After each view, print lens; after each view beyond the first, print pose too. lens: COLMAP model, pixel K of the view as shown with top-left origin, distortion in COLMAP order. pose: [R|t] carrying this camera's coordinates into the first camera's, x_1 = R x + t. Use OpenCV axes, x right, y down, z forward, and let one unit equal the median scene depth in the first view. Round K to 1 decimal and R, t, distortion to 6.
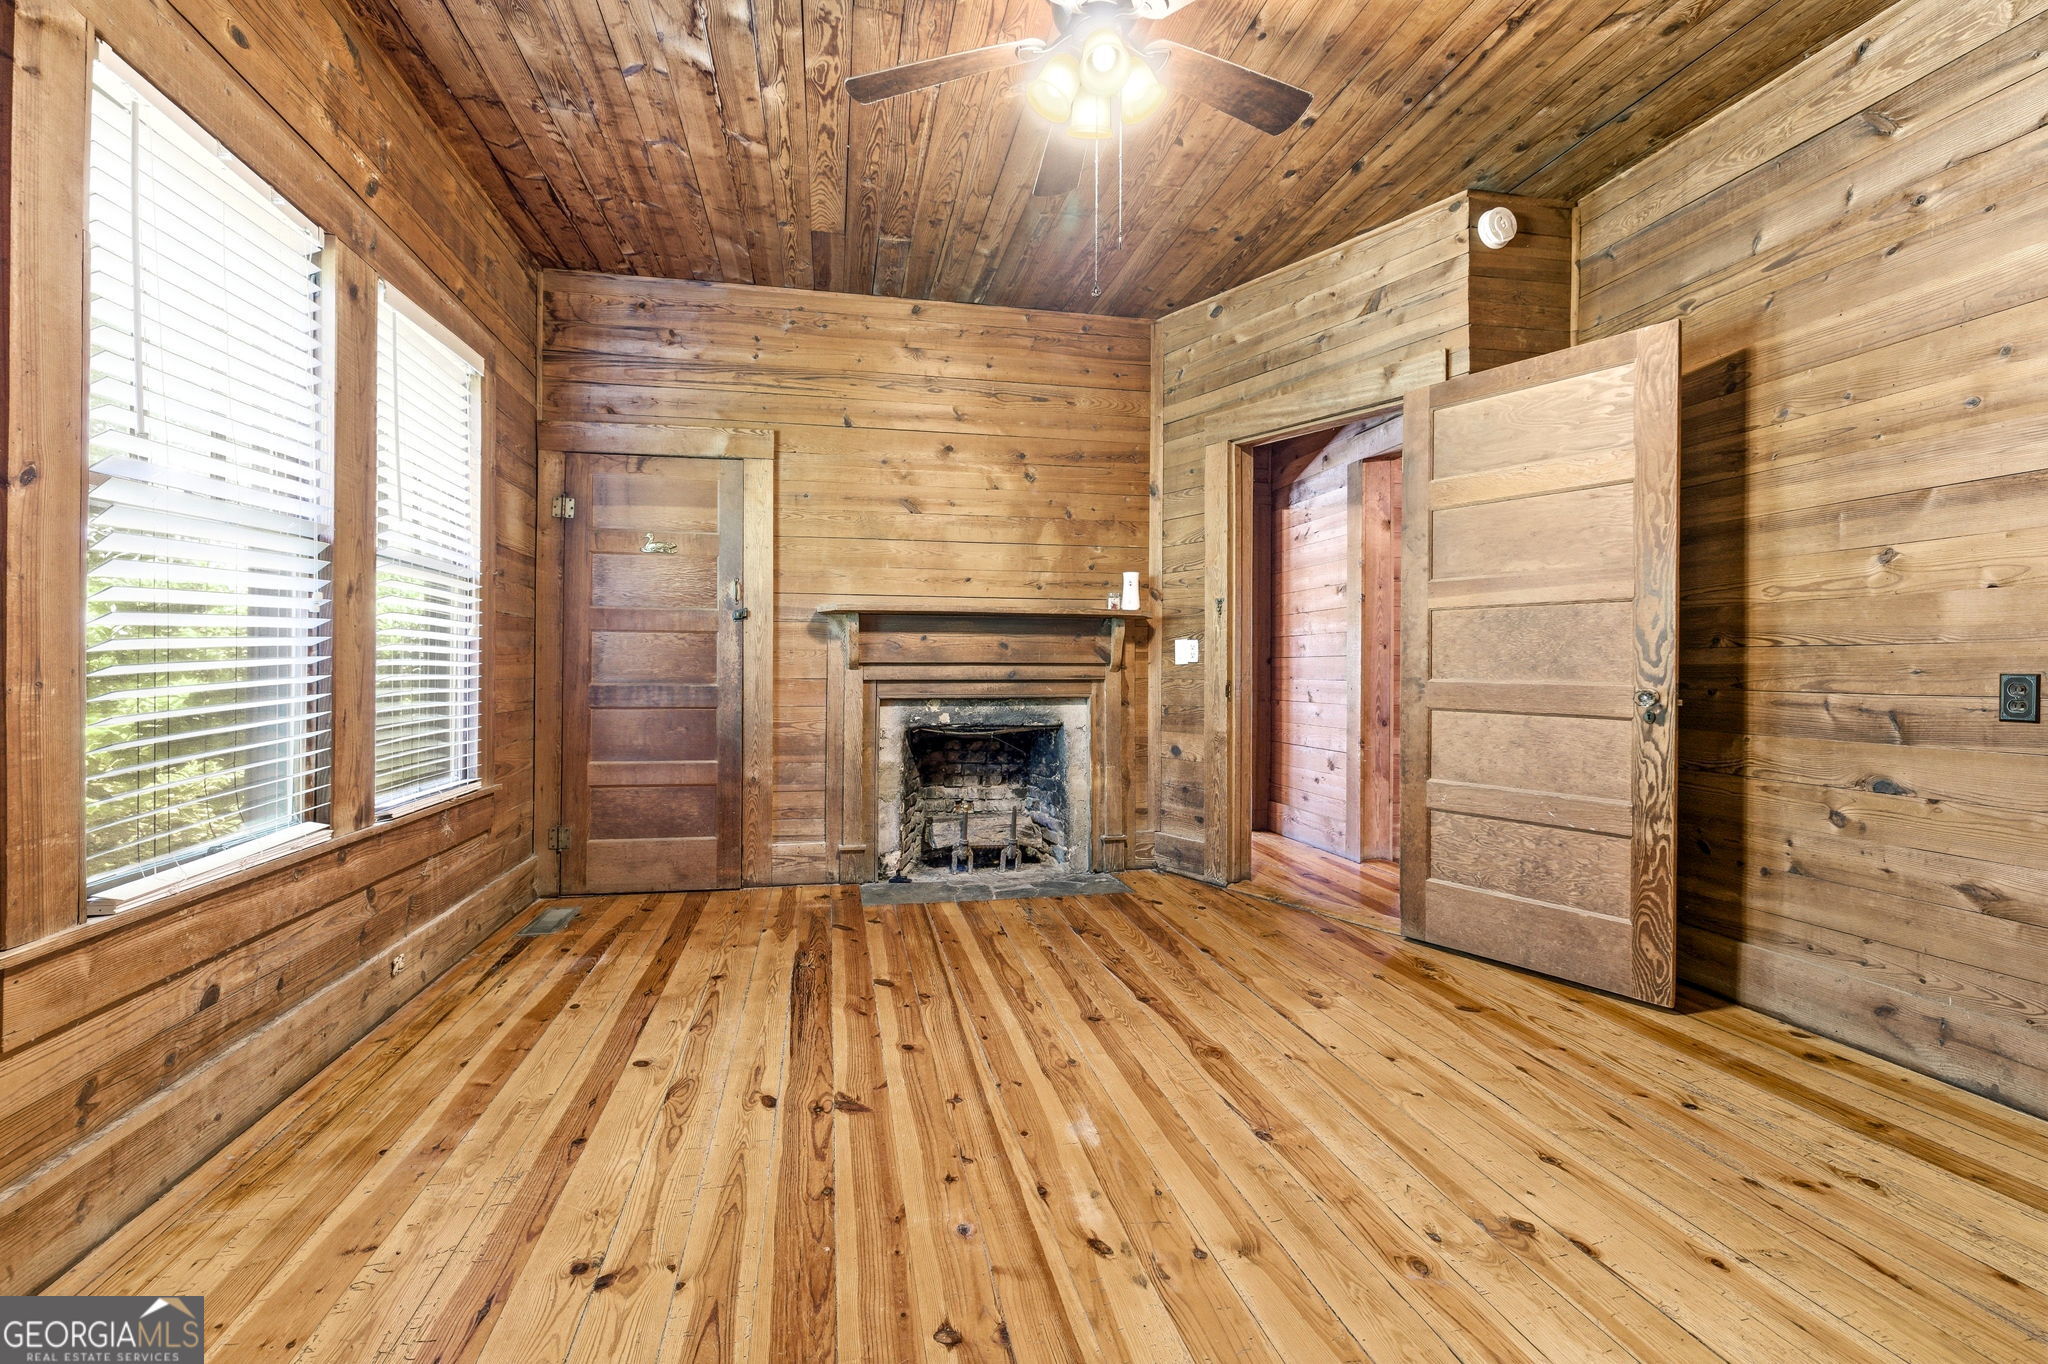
lens RADIAL K [[865.5, 0, 1014.6], [0, 865.5, 669.5], [0, 0, 1]] dist [0.003240, 0.000227]
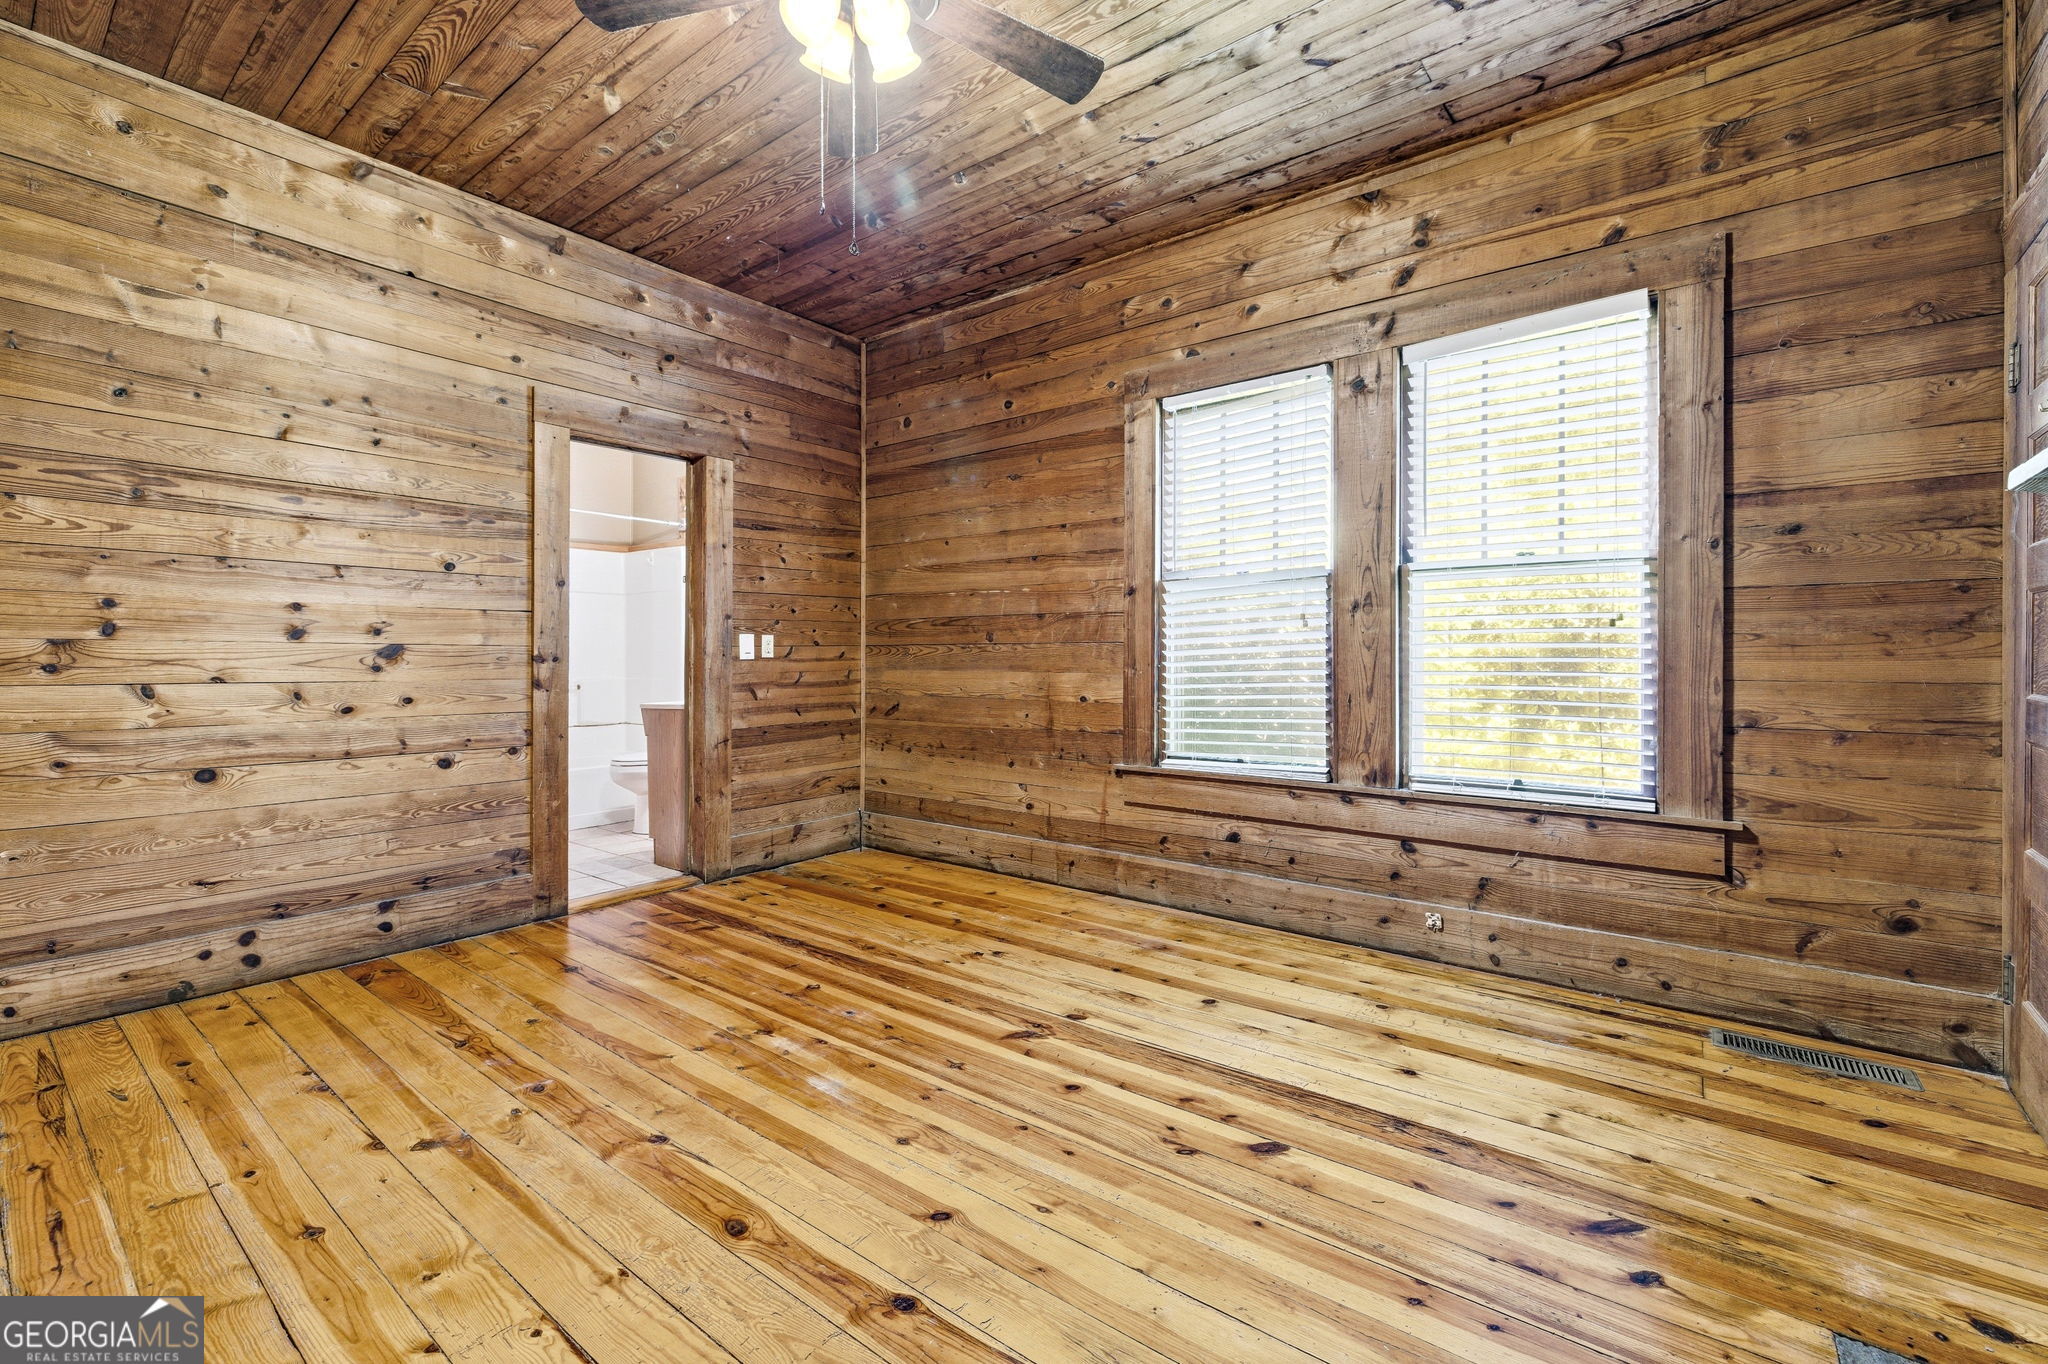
lens RADIAL K [[865.5, 0, 1017.7], [0, 865.5, 670.4], [0, 0, 1]] dist [0.003240, 0.000227]
pose [[-0.770035, 0.002814, -0.637995, 0.578722], [-0.005535, 0.999923, 0.011090, -0.005903], [0.637978, 0.012071, -0.769960, 1.943066]]
